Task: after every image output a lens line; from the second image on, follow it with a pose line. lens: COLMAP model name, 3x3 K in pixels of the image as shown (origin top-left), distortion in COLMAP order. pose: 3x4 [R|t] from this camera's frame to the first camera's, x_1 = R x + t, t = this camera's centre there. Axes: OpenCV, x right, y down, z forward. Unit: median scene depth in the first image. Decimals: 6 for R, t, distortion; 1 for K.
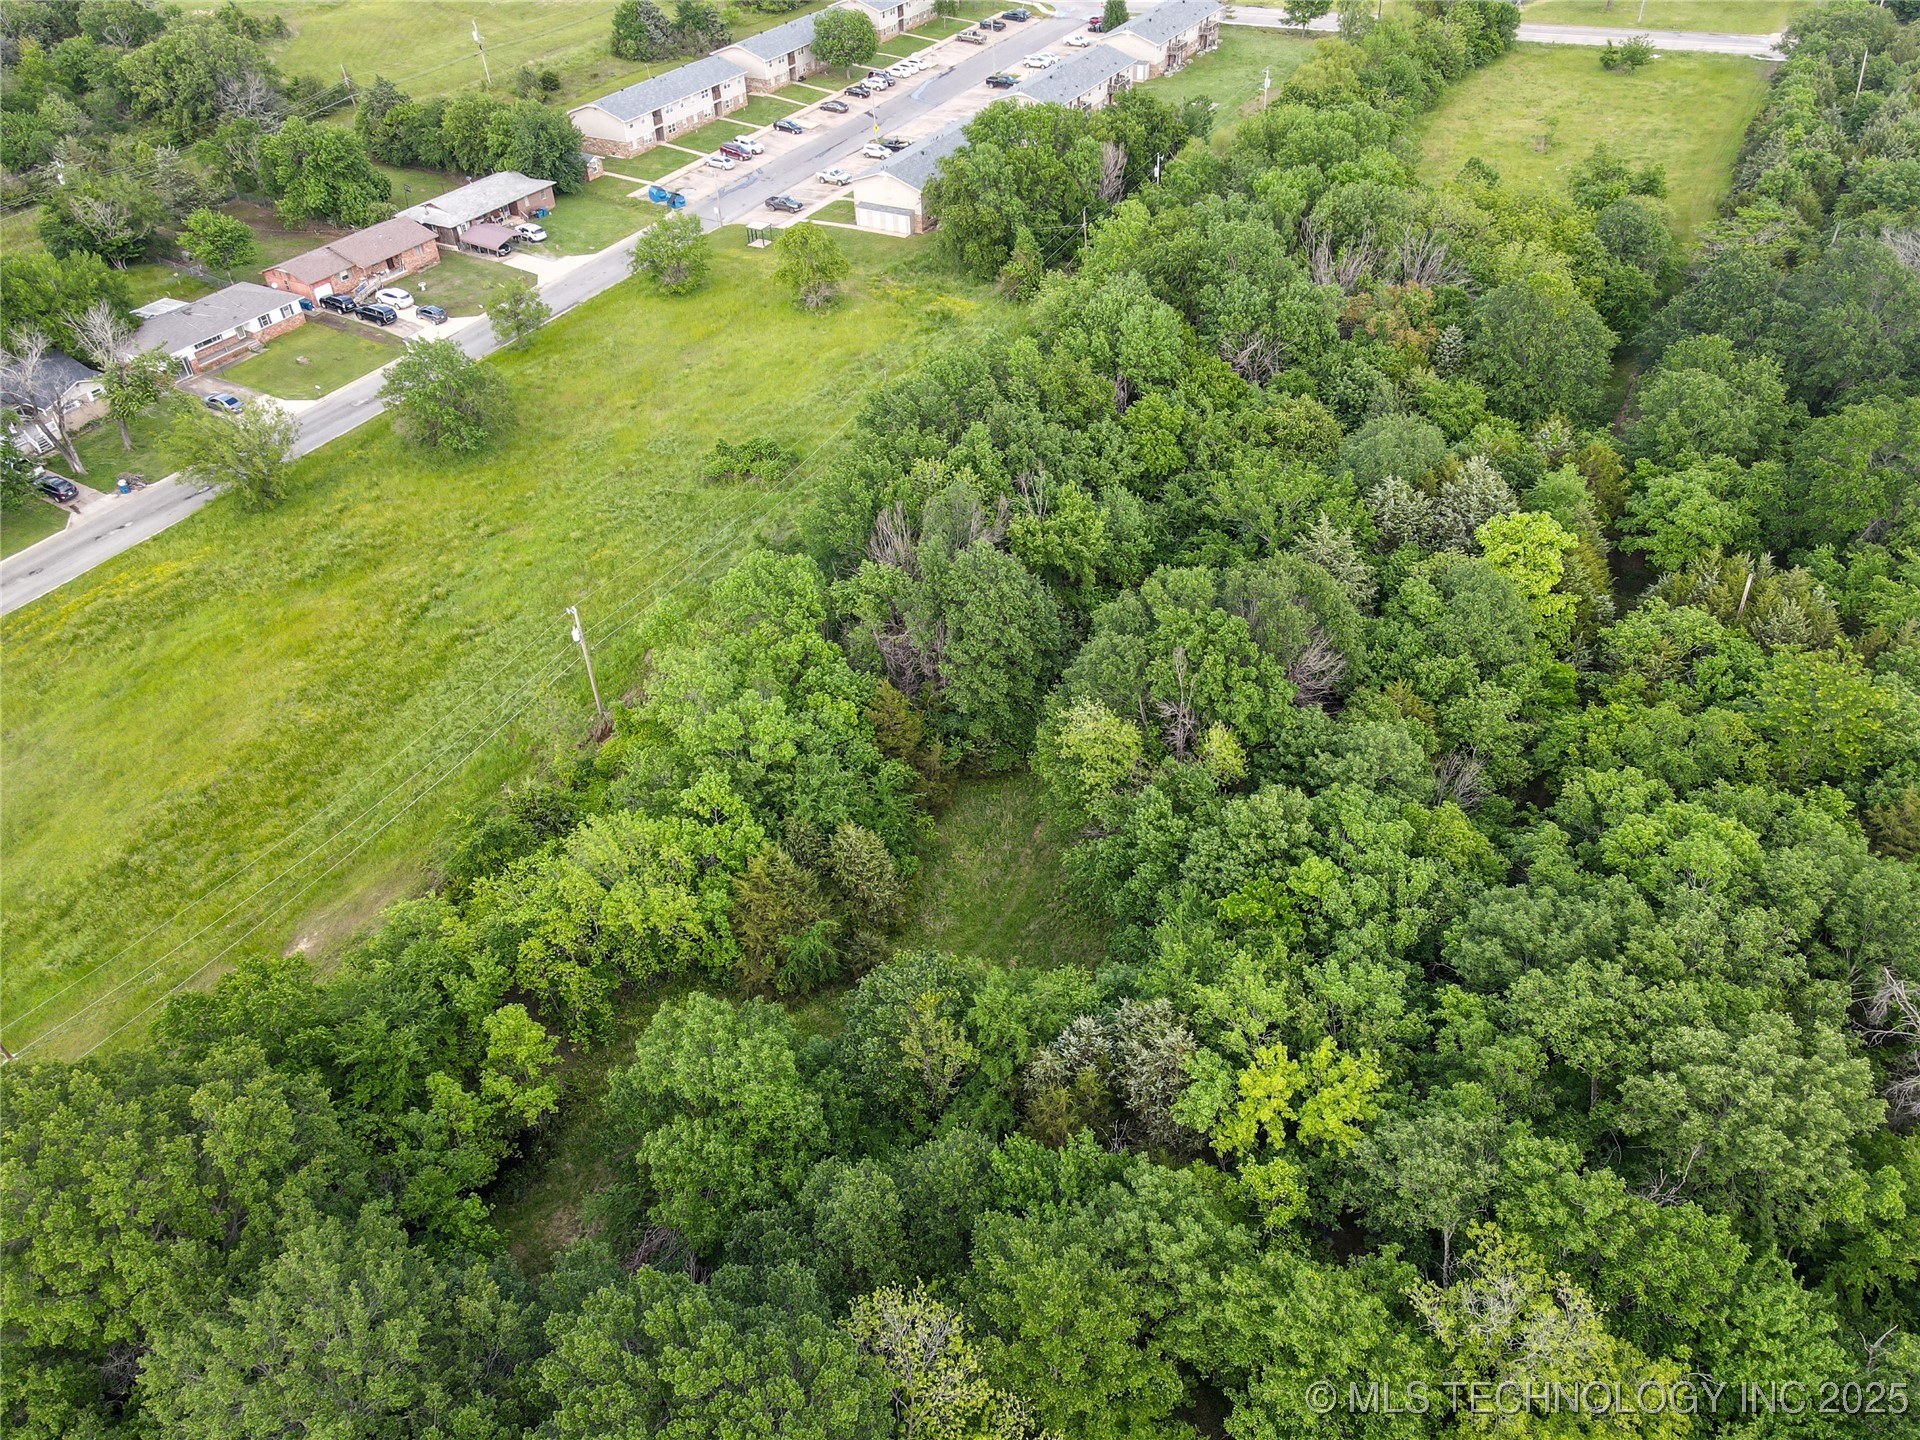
lens RADIAL K [[1399.1, 0, 967.4], [0, 1399.1, 715.6], [0, 0, 1]] dist [0.005924, 0.021613]
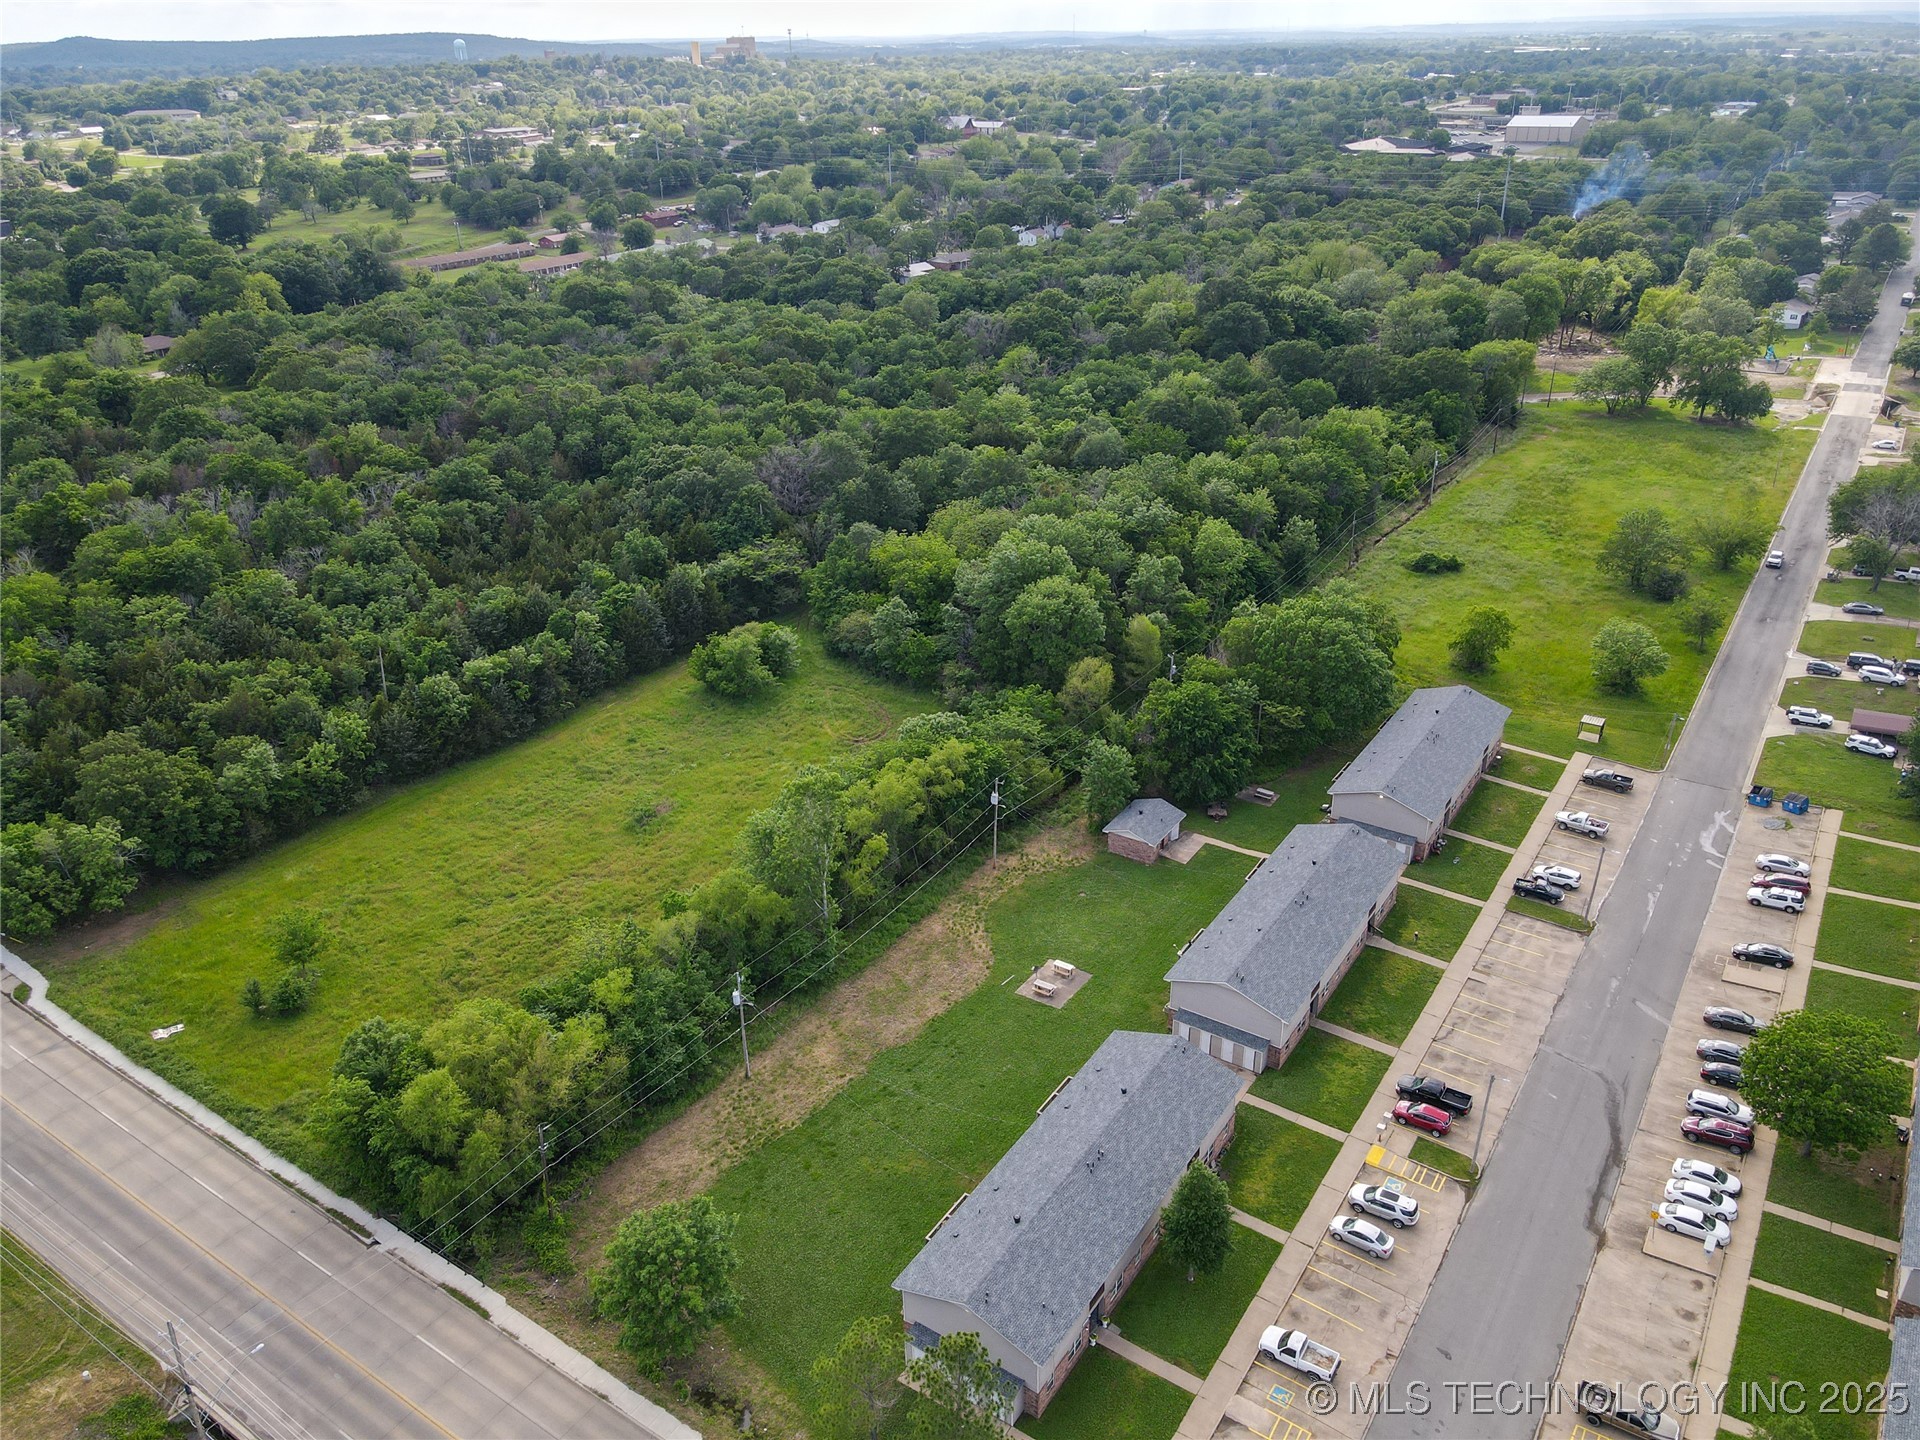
lens RADIAL K [[1401.7, 0, 964.5], [0, 1401.7, 717.2], [0, 0, 1]] dist [0.019987, 0.000929]
pose [[-0.994972, 0.002271, 0.100125, 0.226920], [0.091195, 0.433774, 0.896395, -1.587095], [-0.041396, 0.901019, -0.431800, 1.823910]]
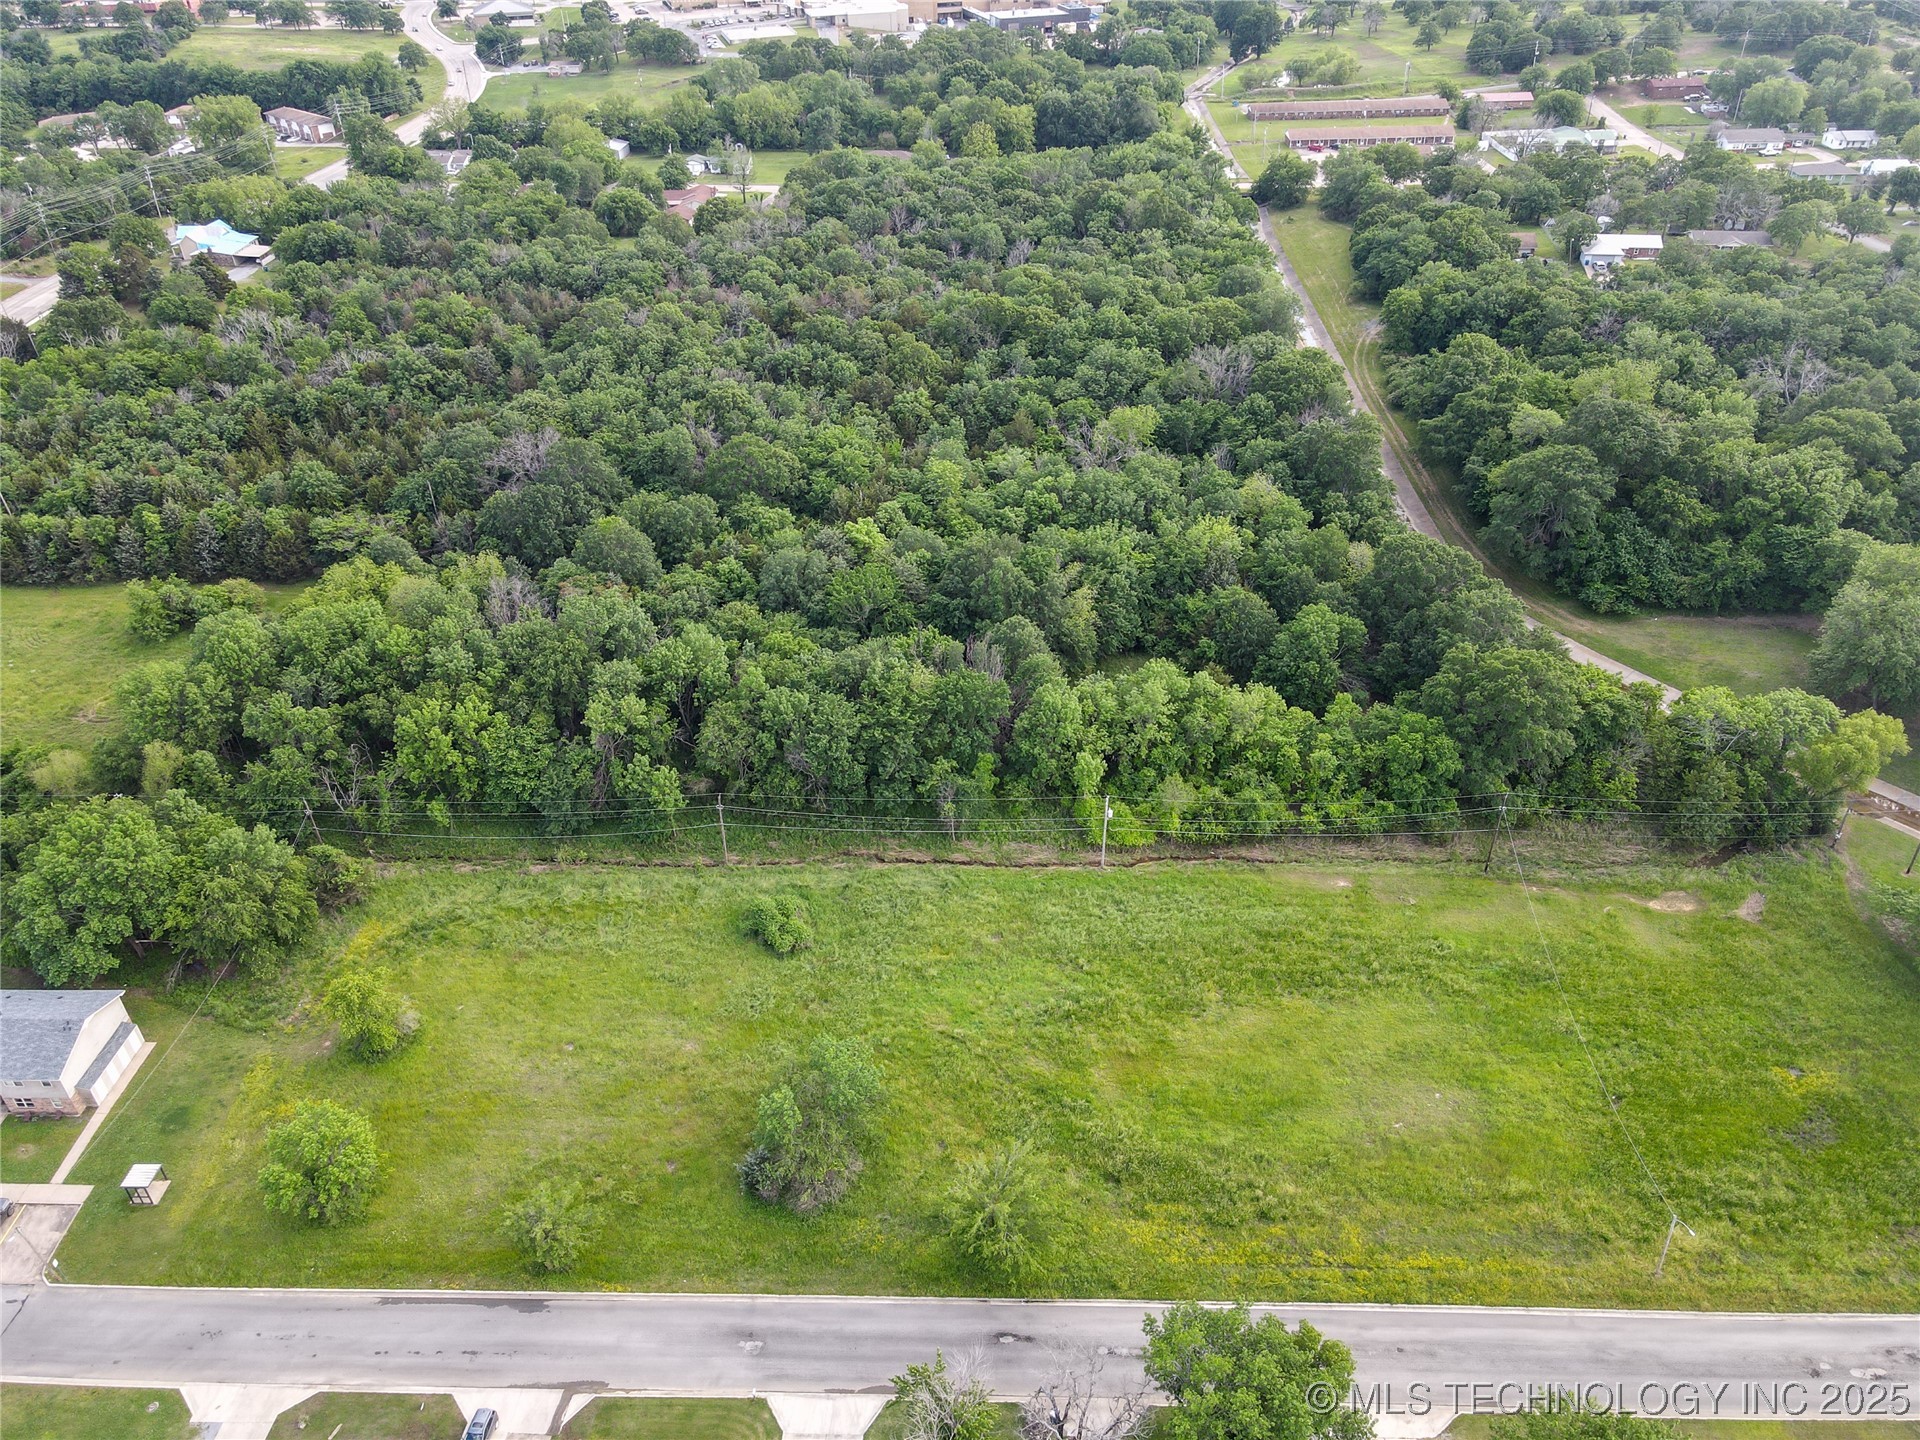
lens RADIAL K [[1403.0, 0, 967.1], [0, 1403.0, 723.0], [0, 0, 1]] dist [-0.006633, 0.040798]
pose [[-0.447343, -0.469040, 0.761502, -0.955010], [0.583925, 0.491754, 0.645918, -0.851709], [-0.677433, 0.733607, 0.053901, 0.679487]]
